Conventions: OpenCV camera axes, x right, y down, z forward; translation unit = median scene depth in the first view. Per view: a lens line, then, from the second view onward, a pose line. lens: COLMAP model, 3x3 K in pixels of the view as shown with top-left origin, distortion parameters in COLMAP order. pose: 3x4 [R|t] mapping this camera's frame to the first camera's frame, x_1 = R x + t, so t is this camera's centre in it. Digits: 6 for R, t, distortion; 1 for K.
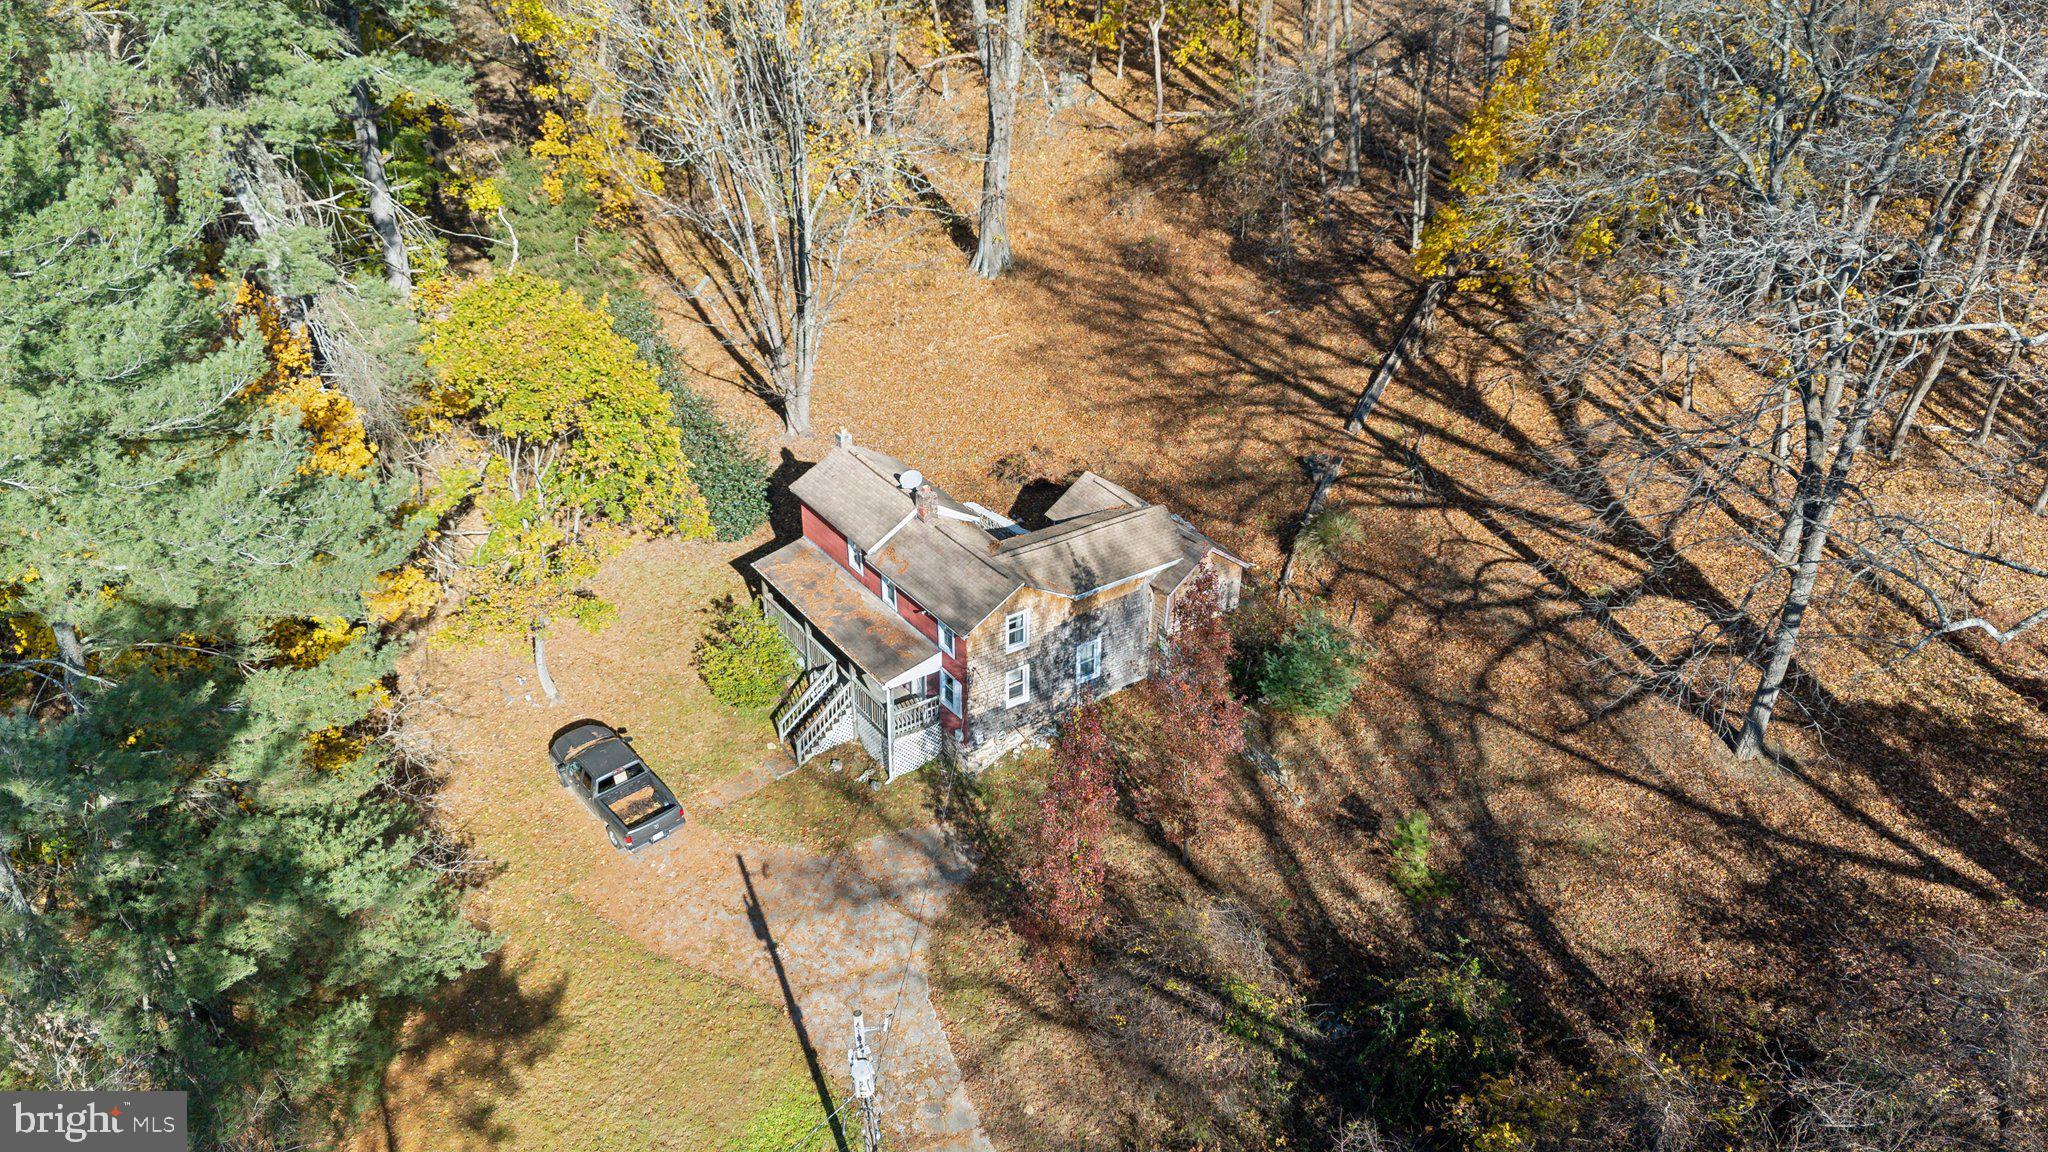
lens RADIAL K [[1451.4, 0, 1012.1], [0, 1451.4, 602.1], [0, 0, 1]] dist [0.038008, -0.032338]
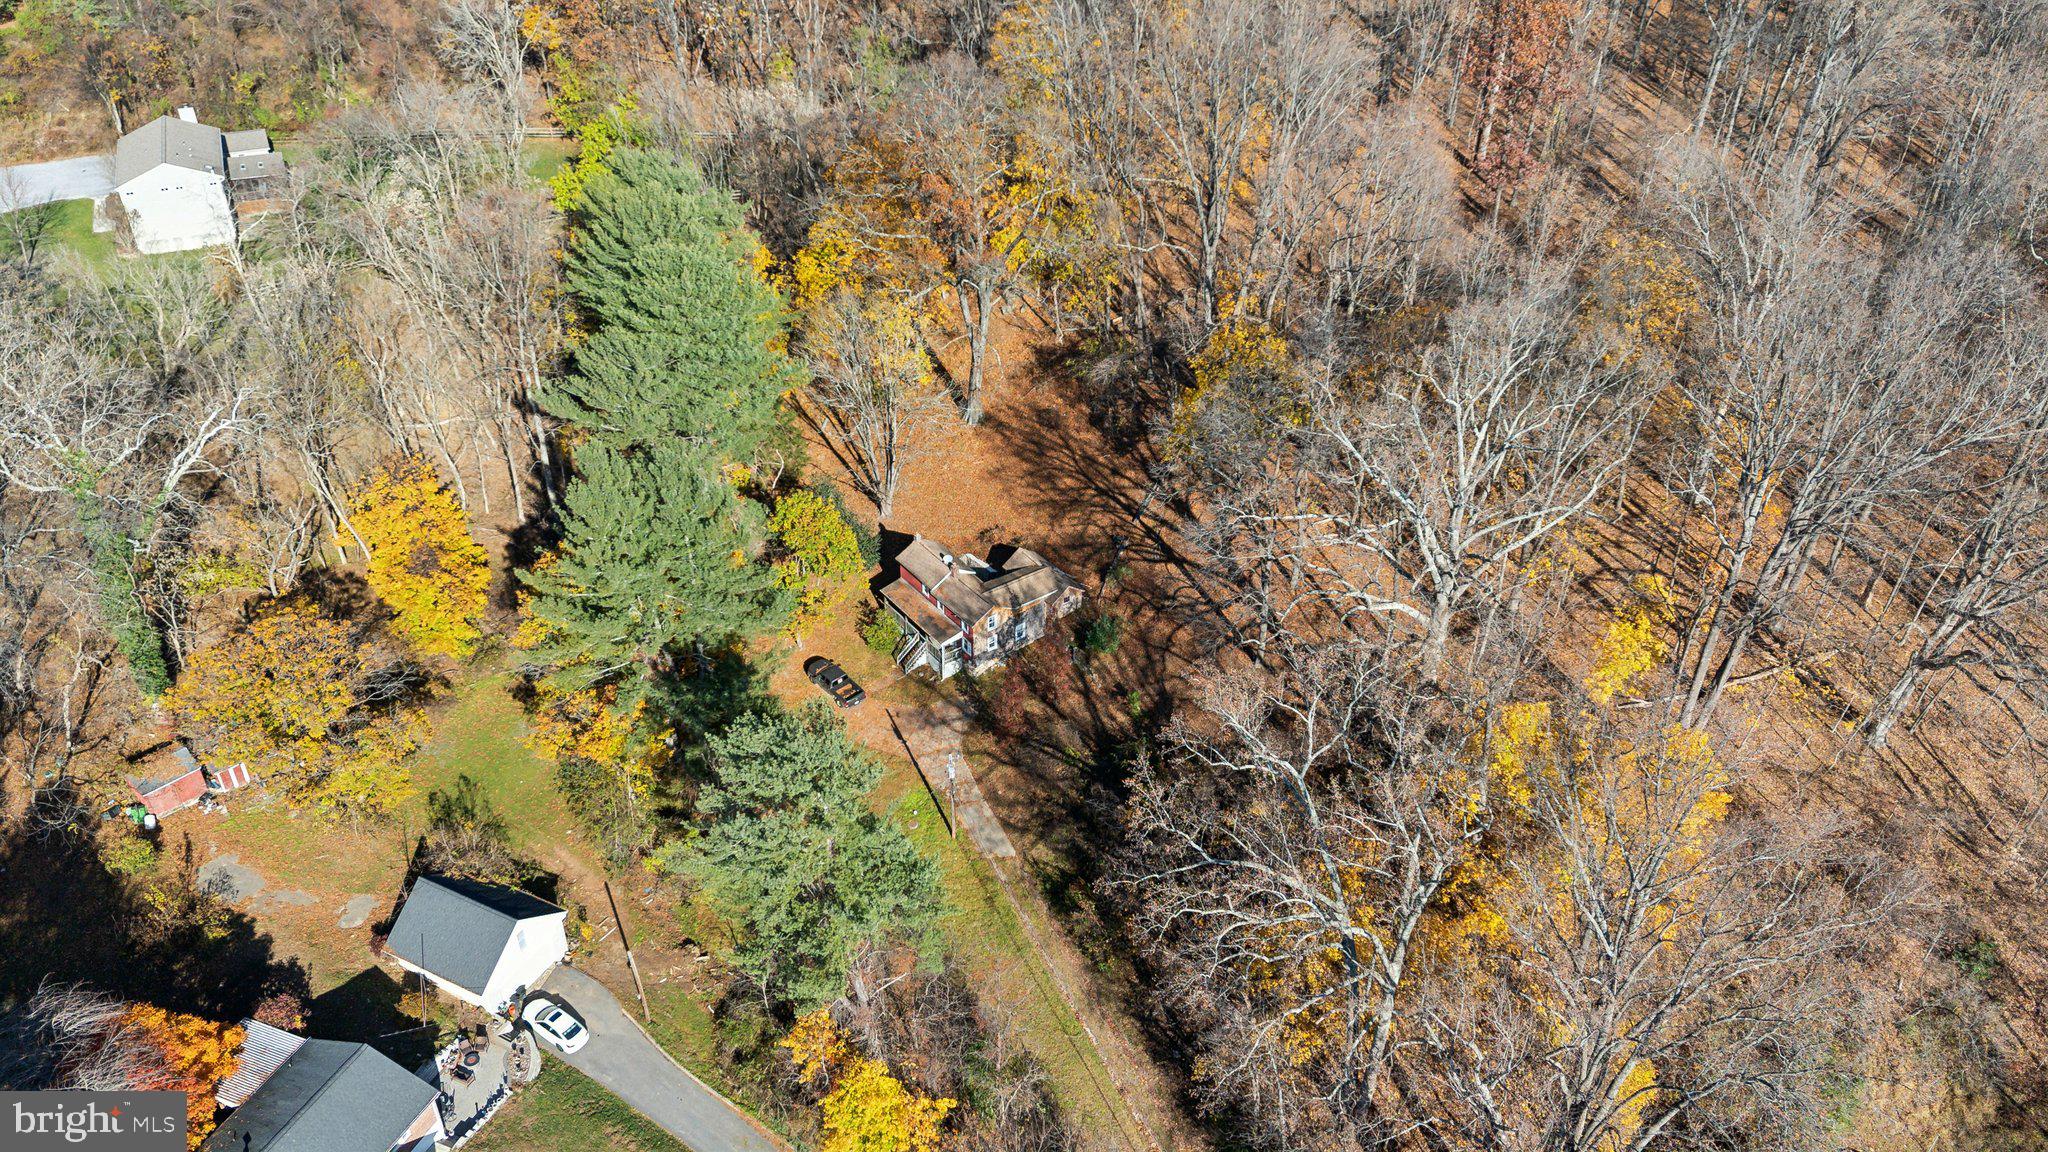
lens RADIAL K [[1451.4, 0, 1012.1], [0, 1451.4, 602.1], [0, 0, 1]] dist [0.038008, -0.032338]
pose [[0.999461, -0.016844, 0.028194, -0.030019], [0.013993, 0.995045, 0.098433, -0.252029], [-0.029712, -0.097985, 0.994744, -1.468730]]
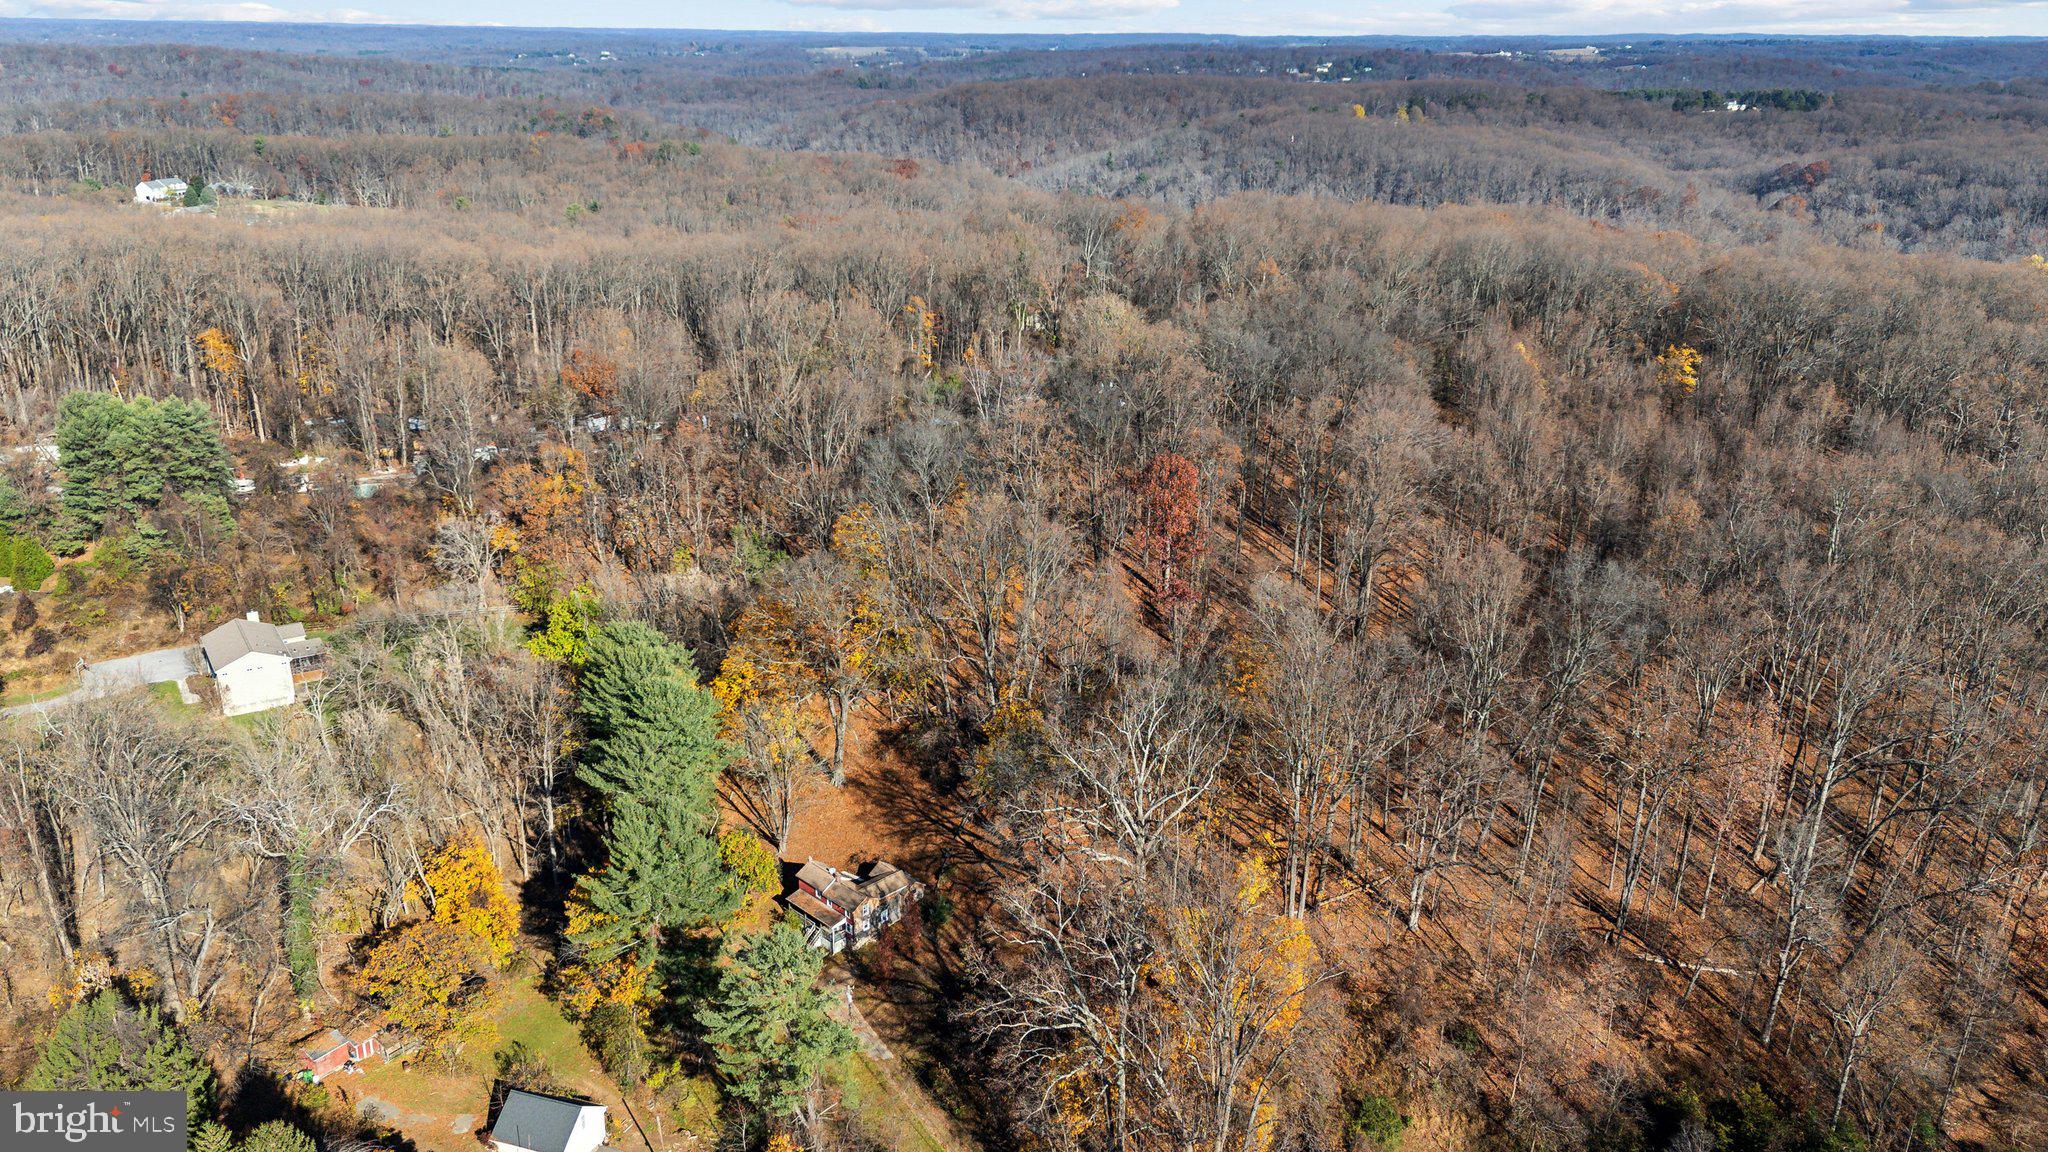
lens RADIAL K [[1451.4, 0, 1012.1], [0, 1451.4, 602.1], [0, 0, 1]] dist [0.038008, -0.032338]
pose [[0.984018, -0.071425, 0.163120, -0.176085], [0.099874, 0.979759, -0.173487, -0.066365], [-0.147427, 0.187006, 0.971233, -2.768980]]
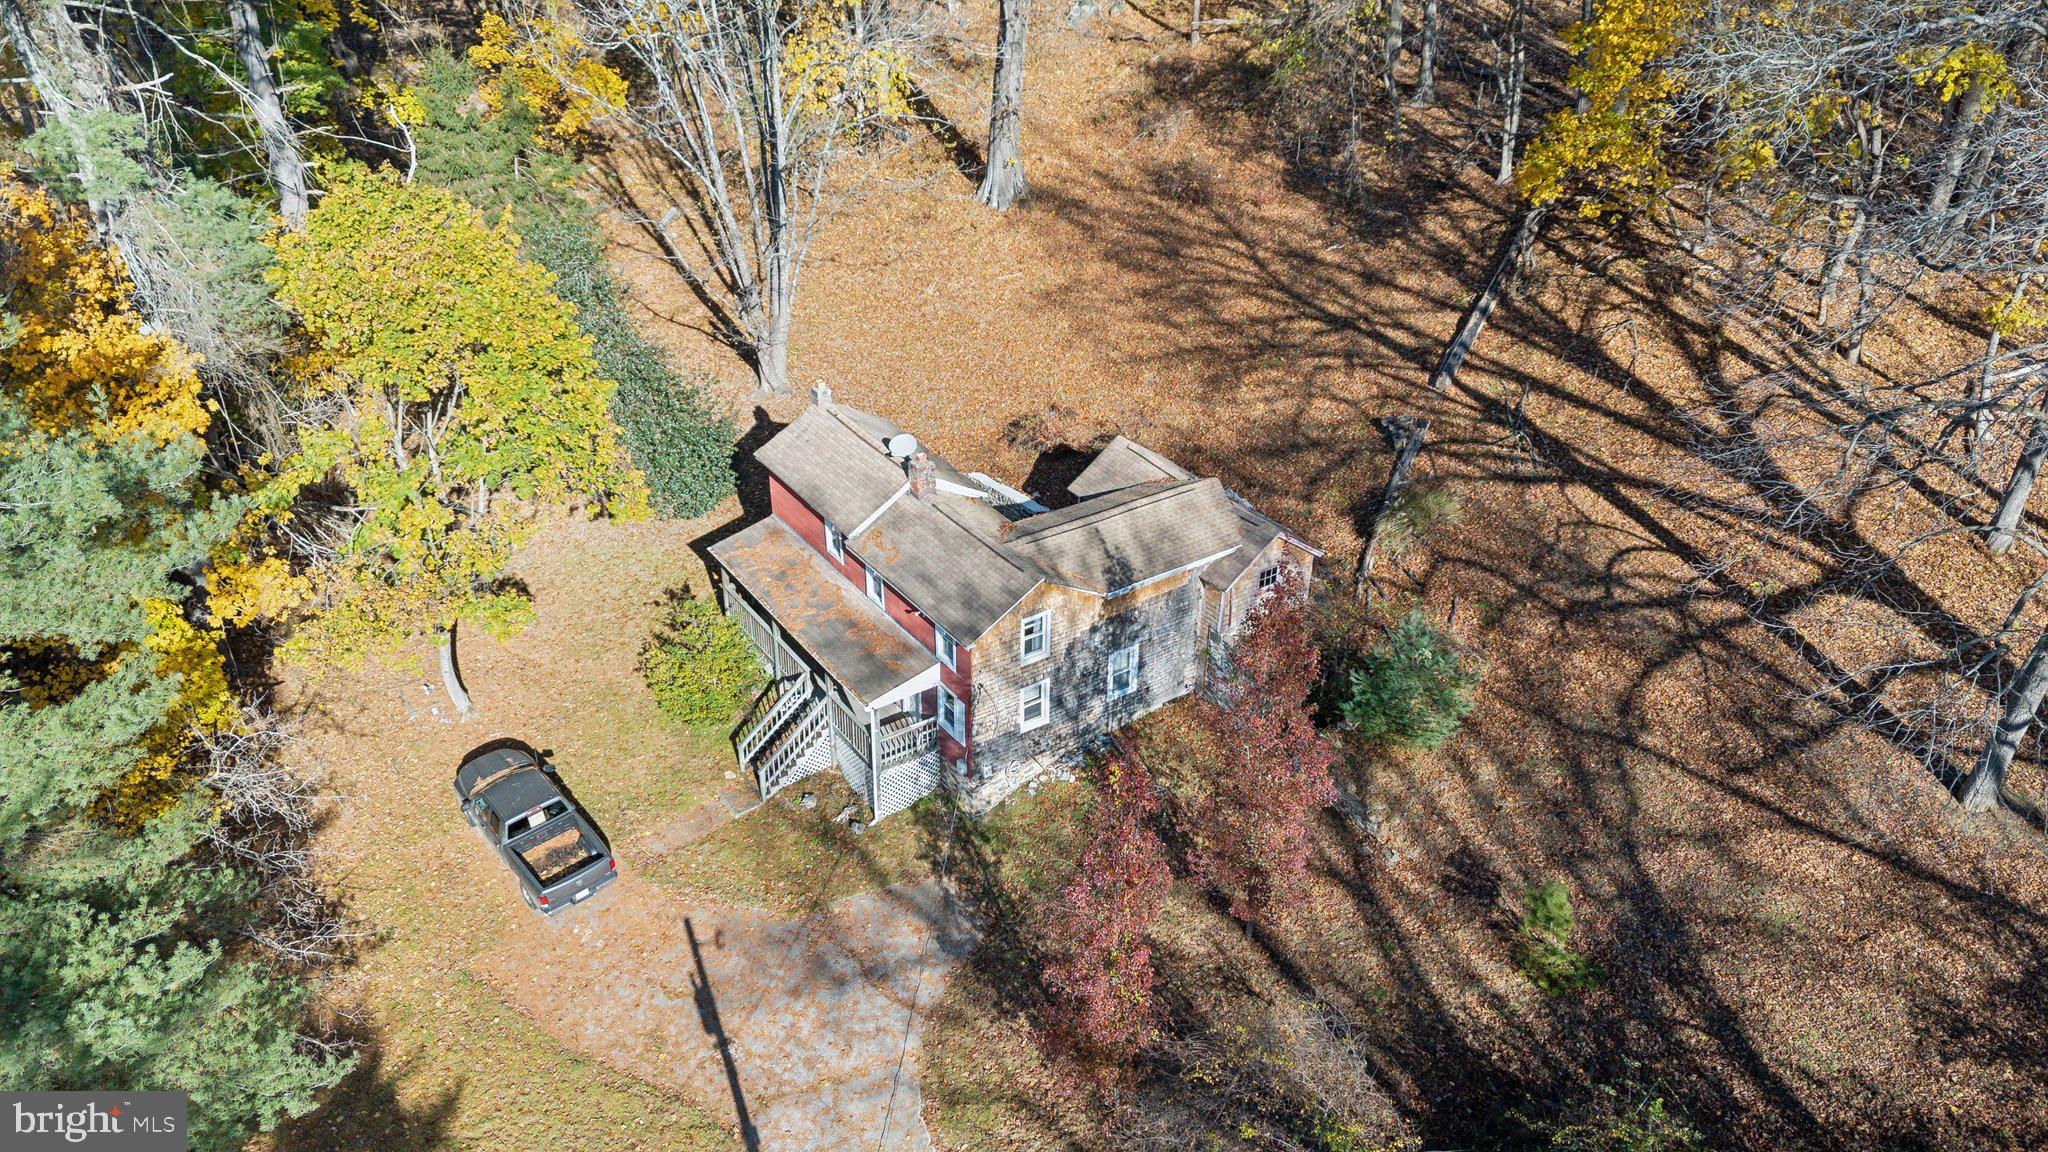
lens RADIAL K [[1451.4, 0, 1012.1], [0, 1451.4, 602.1], [0, 0, 1]] dist [0.038008, -0.032338]
pose [[0.999981, 0.003757, -0.004812, -0.005163], [-0.003638, 0.999693, 0.024511, -0.017385], [0.004902, -0.024493, 0.999688, 0.192916]]
